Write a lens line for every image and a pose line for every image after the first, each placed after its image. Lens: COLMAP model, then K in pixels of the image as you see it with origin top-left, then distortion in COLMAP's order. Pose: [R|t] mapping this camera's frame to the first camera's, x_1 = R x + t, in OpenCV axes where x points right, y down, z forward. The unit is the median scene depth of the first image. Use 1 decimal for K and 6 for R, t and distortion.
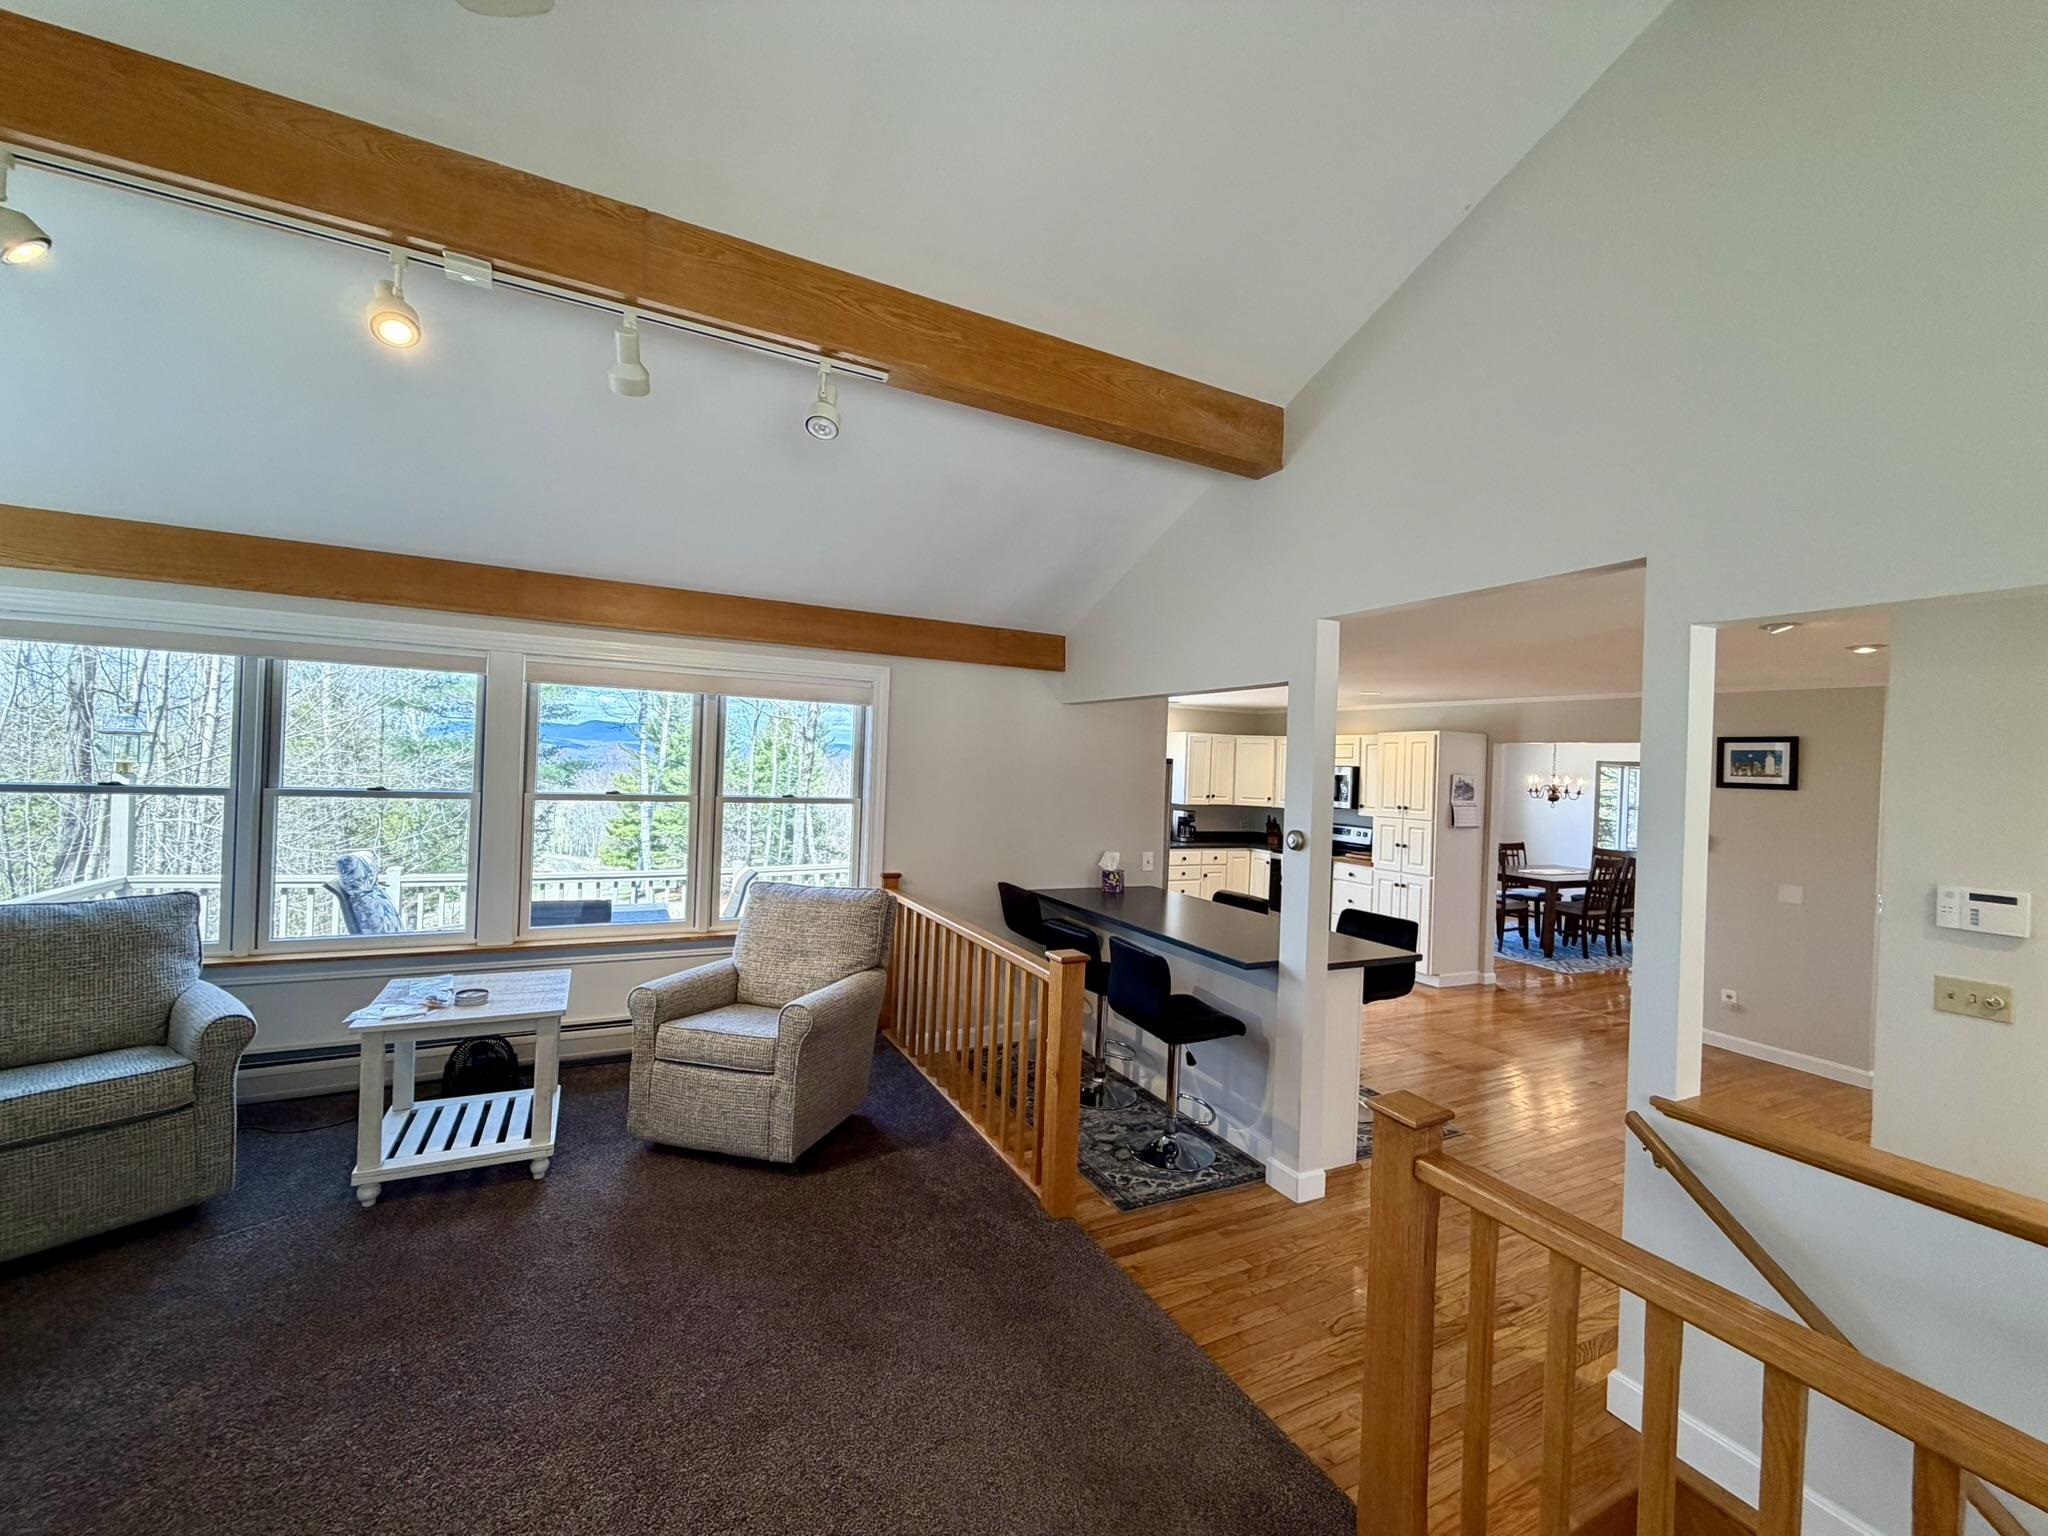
lens RADIAL K [[814.0, 0, 1018.5], [0, 814.0, 762.2], [0, 0, 1]] dist [0.000541, 0.000068]
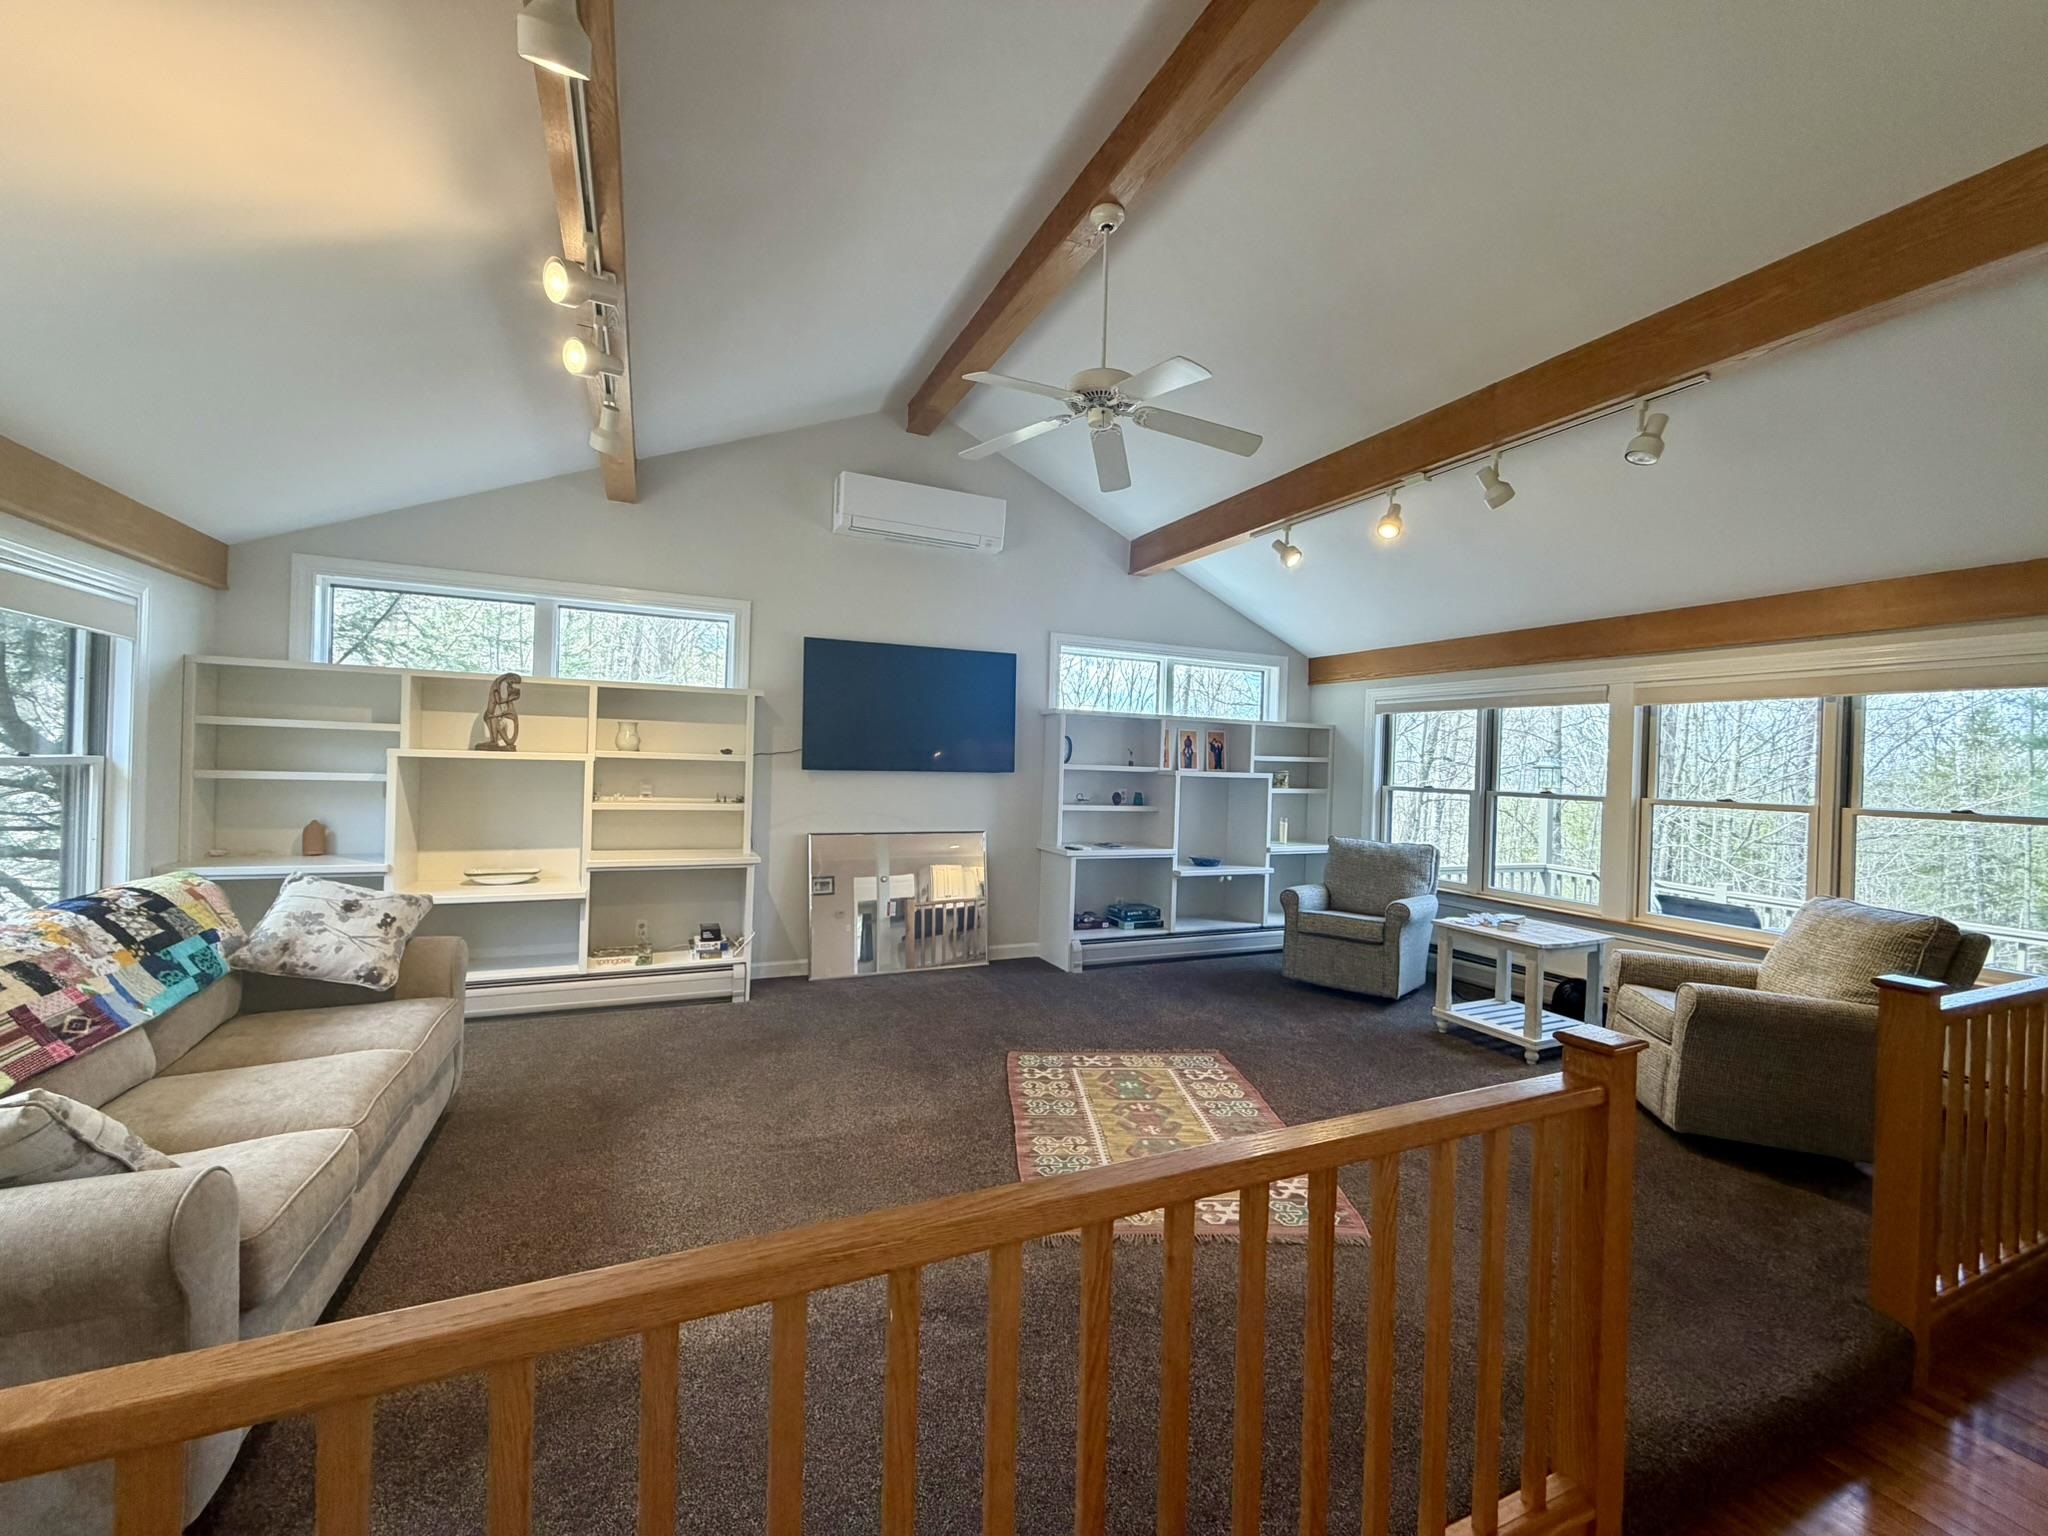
lens RADIAL K [[814.0, 0, 1018.5], [0, 814.0, 762.2], [0, 0, 1]] dist [0.000541, 0.000068]
pose [[-0.039123, -0.038310, -0.998500, 0.778626], [-0.017064, 0.999145, -0.037666, 0.058728], [0.999089, 0.015565, -0.039743, 0.158972]]
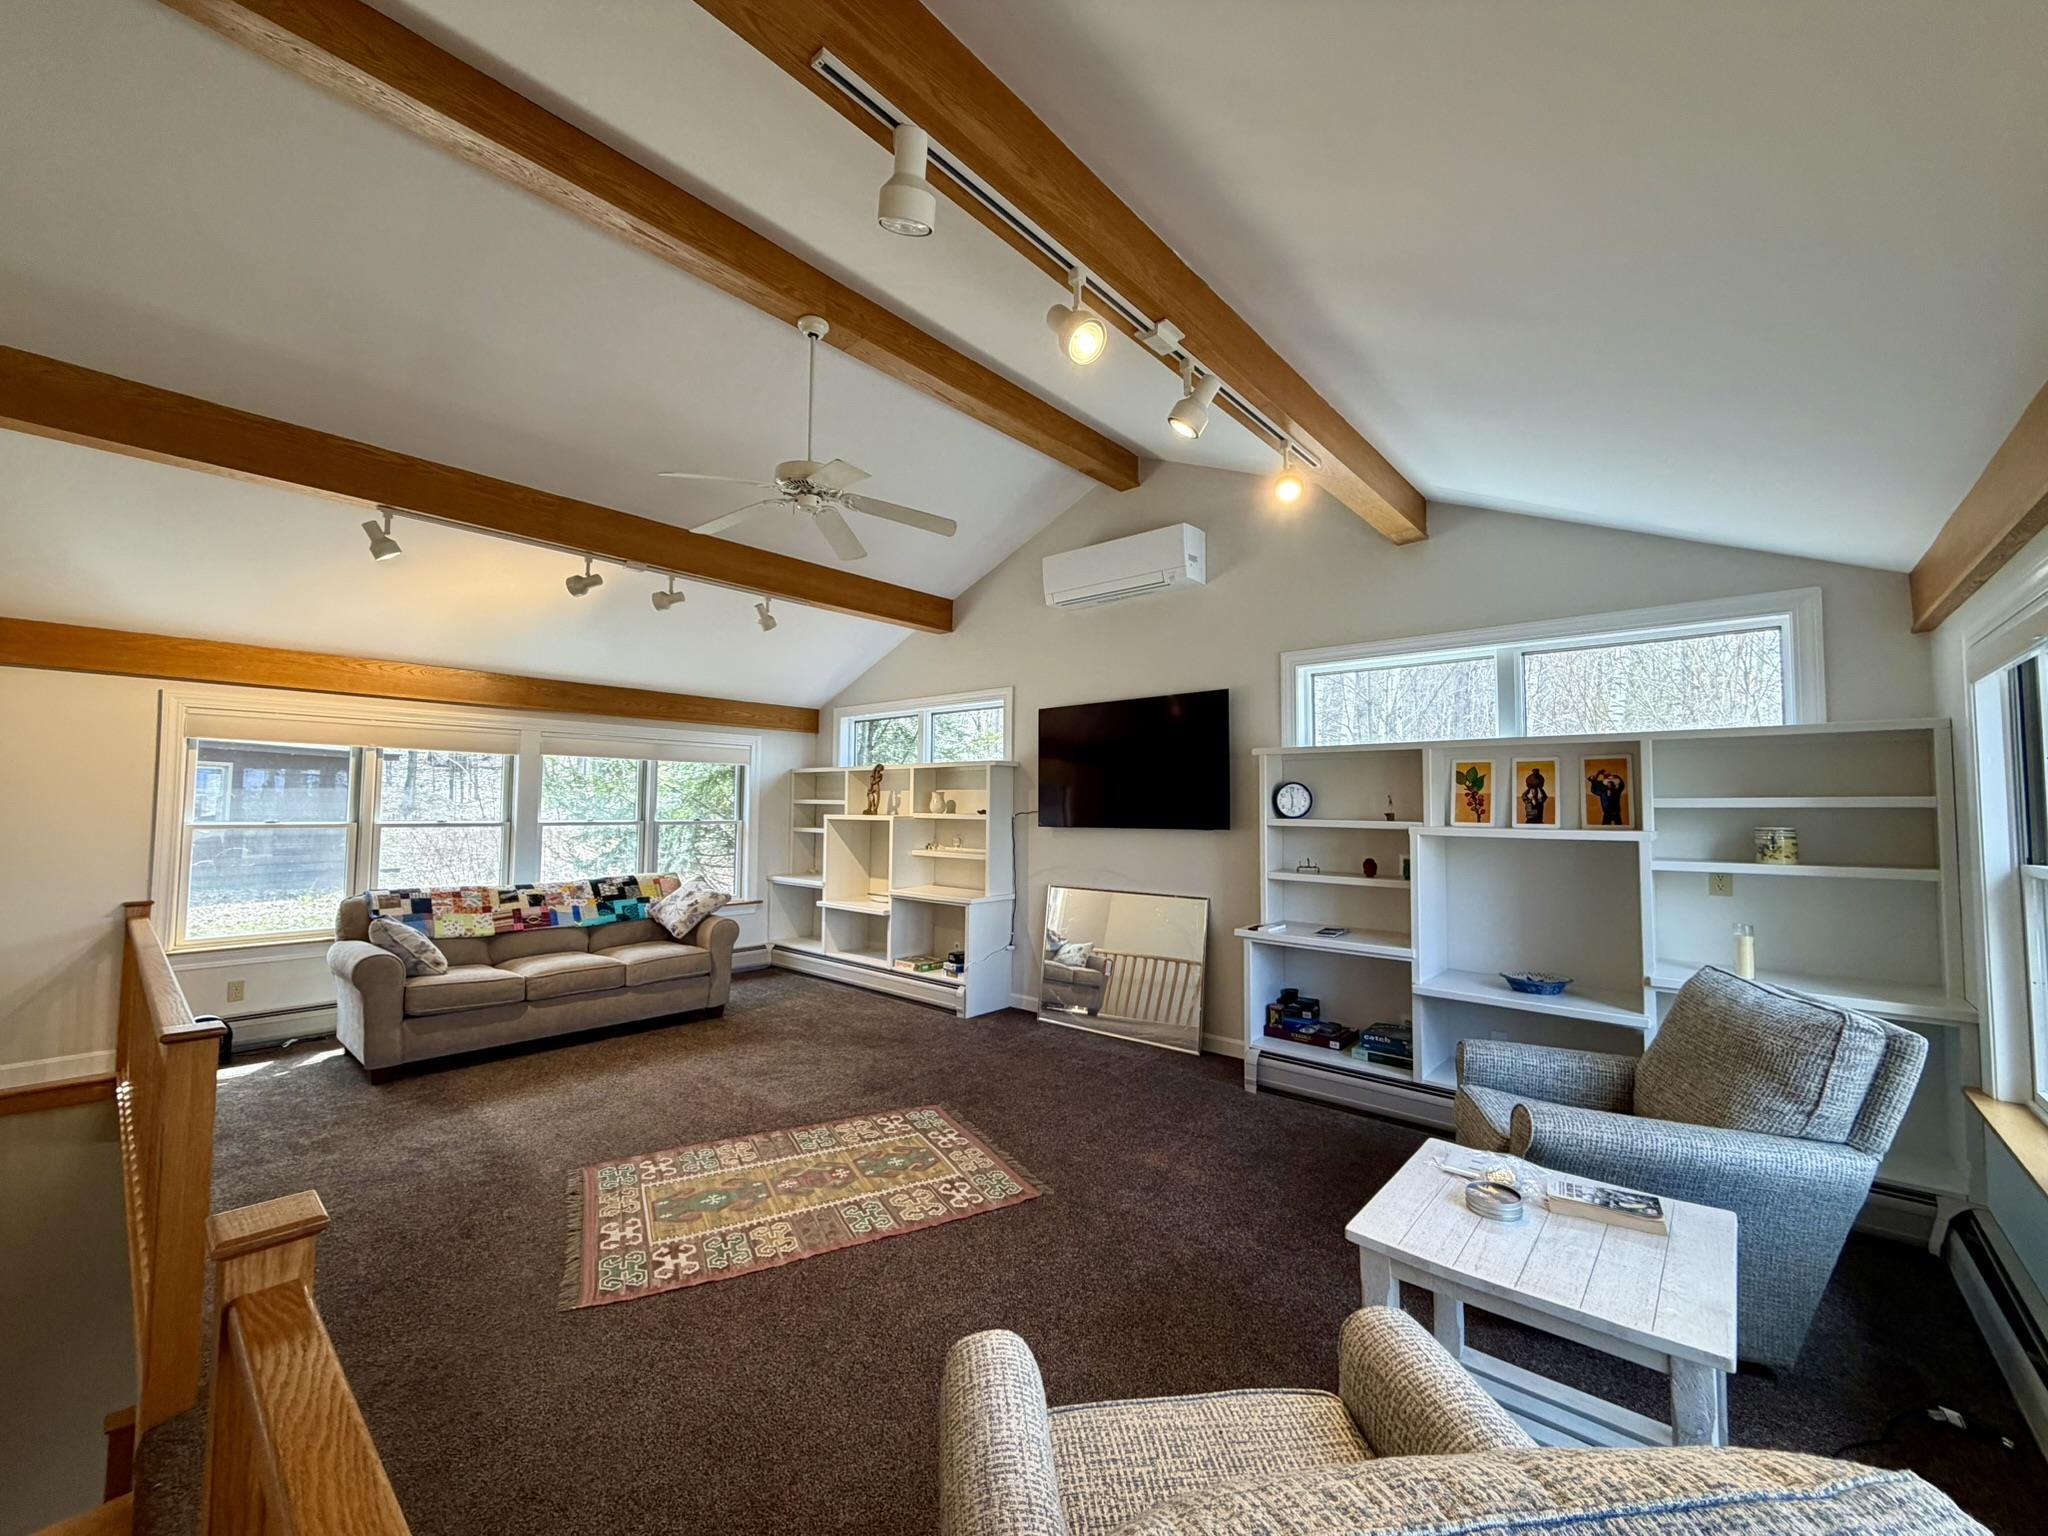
lens RADIAL K [[814.0, 0, 1018.5], [0, 814.0, 762.2], [0, 0, 1]] dist [0.000541, 0.000068]
pose [[-0.927536, -0.065412, -0.367966, -0.095236], [-0.037293, 0.995850, -0.083022, 0.028980], [0.371869, -0.063284, -0.926126, 1.334628]]
